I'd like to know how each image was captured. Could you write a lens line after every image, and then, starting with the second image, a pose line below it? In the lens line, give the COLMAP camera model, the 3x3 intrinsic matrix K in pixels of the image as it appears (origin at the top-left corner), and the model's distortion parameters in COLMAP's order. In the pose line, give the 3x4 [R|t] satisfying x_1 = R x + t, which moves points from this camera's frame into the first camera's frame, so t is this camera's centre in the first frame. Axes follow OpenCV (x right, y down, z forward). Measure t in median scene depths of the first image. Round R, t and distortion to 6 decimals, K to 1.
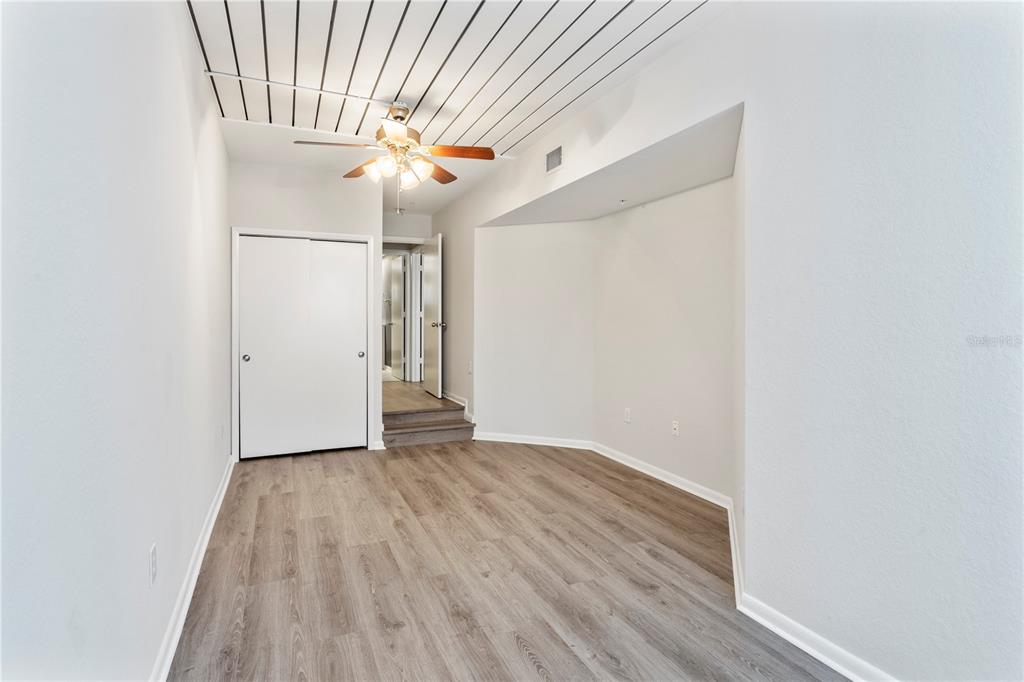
lens RADIAL K [[514.9, 0, 513.3], [0, 514.9, 334.7], [0, 0, 1]] dist [-0.015249, 0.003338]
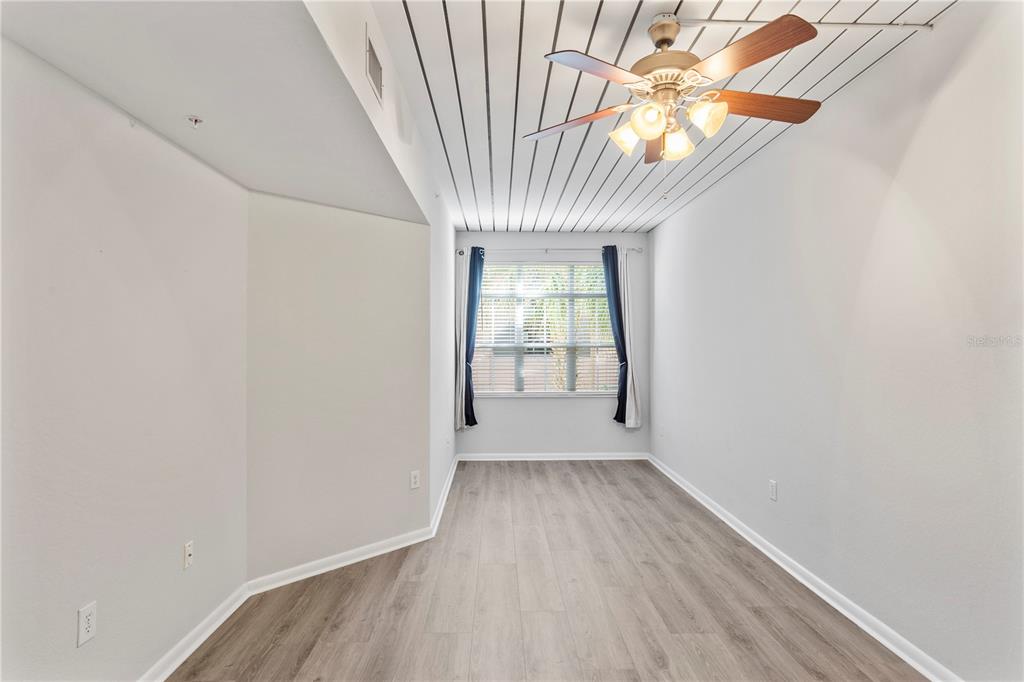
lens RADIAL K [[535.7, 0, 512.0], [0, 535.7, 342.1], [0, 0, 1]] dist [0.003232, 0.001660]
pose [[-0.920990, 0.002513, 0.389578, -0.369526], [0.011090, 0.999743, 0.019768, -0.093805], [-0.389429, 0.022527, -0.920781, 1.995255]]
